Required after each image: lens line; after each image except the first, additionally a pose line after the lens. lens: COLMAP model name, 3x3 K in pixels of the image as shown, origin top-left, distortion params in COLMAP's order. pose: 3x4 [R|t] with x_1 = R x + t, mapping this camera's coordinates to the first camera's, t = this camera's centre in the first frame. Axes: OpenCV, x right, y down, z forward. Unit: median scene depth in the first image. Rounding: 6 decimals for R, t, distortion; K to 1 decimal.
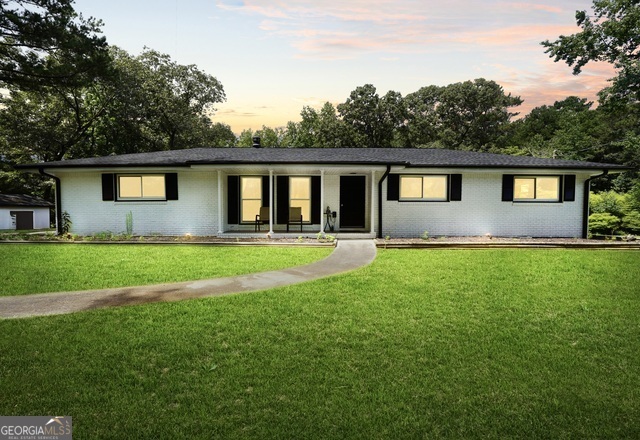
lens RADIAL K [[265.1, 0, 320.0], [0, 265.1, 220.0], [0, 0, 1]] dist [-0.001384, 0.000025]
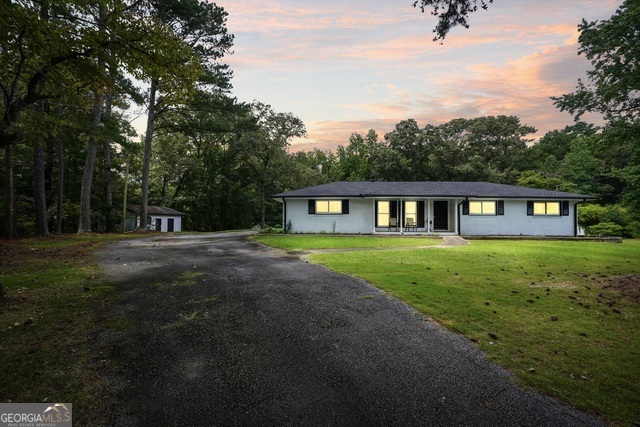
lens RADIAL K [[271.9, 0, 320.0], [0, 271.9, 213.5], [0, 0, 1]] dist [0.000575, 0.000306]
pose [[0.999517, 0.004382, -0.030758, -0.308684], [-0.006009, 0.998577, -0.052991, 0.010139], [0.030482, 0.053150, 0.998121, -0.414380]]
